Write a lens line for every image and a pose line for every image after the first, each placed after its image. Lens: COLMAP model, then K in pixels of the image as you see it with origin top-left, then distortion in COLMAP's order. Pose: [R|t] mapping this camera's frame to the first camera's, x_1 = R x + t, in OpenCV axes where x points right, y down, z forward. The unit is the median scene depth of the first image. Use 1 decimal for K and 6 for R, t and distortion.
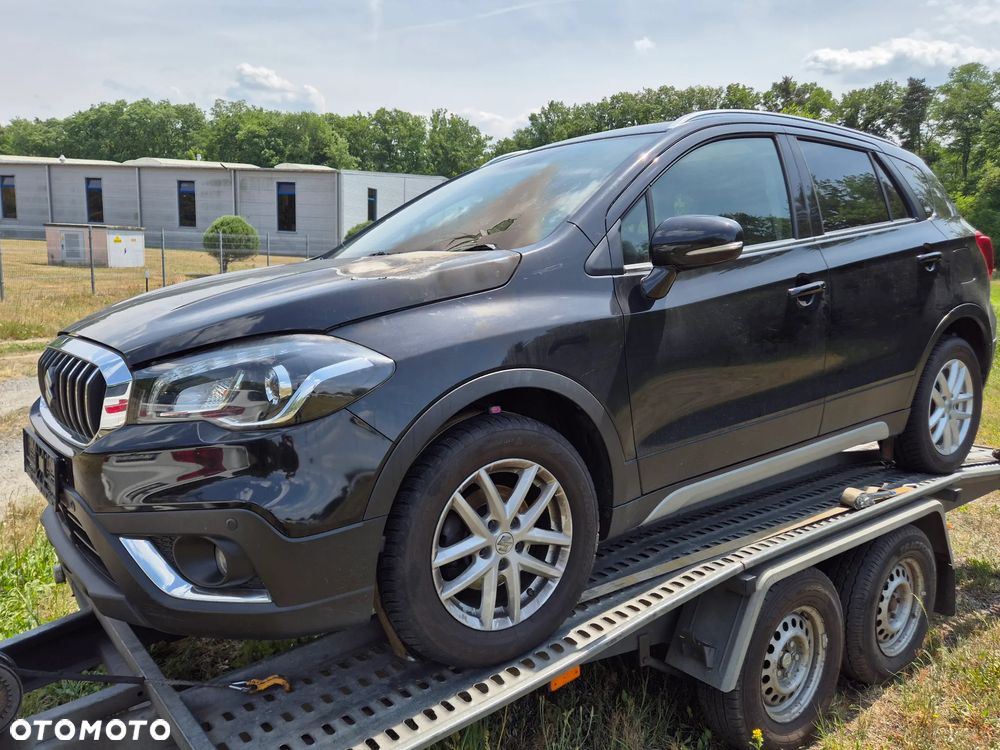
lens RADIAL K [[760.6, 0, 504.1], [0, 760.6, 381.1], [0, 0, 1]] dist [0.070056, -0.061280]
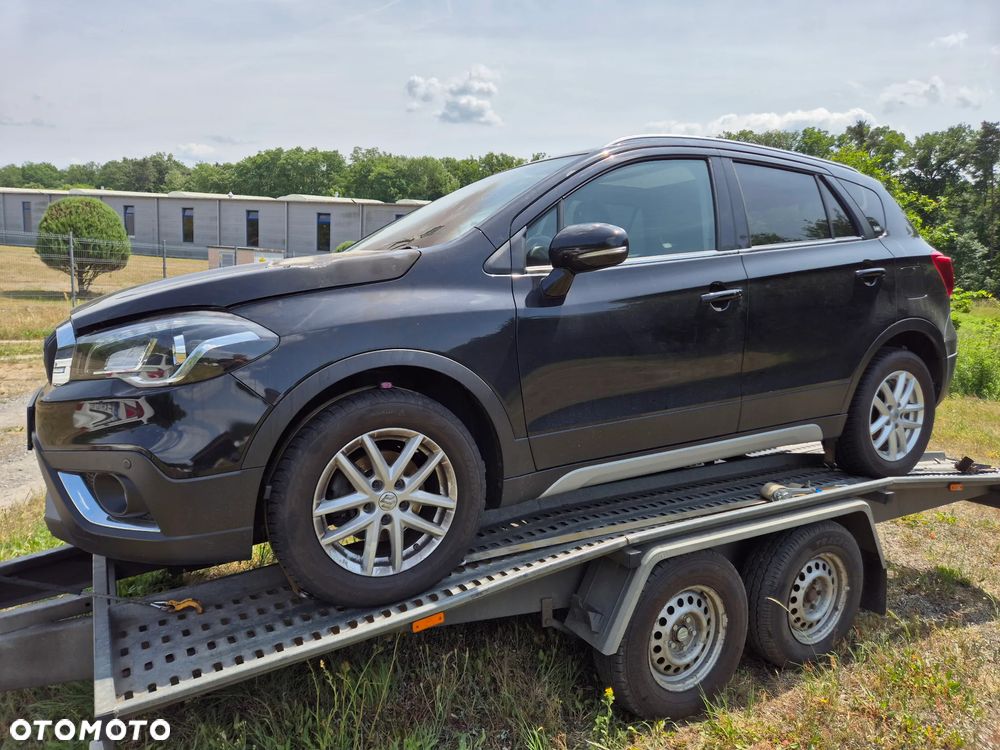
lens RADIAL K [[664.2, 0, 500.0], [0, 664.2, 375.0], [0, 0, 1]] dist [0.073265, -0.063174]
pose [[0.989818, 0.040550, -0.136442, 0.216590], [-0.043507, 0.998877, -0.018755, 0.024423], [0.135529, 0.024500, 0.990470, 0.014962]]
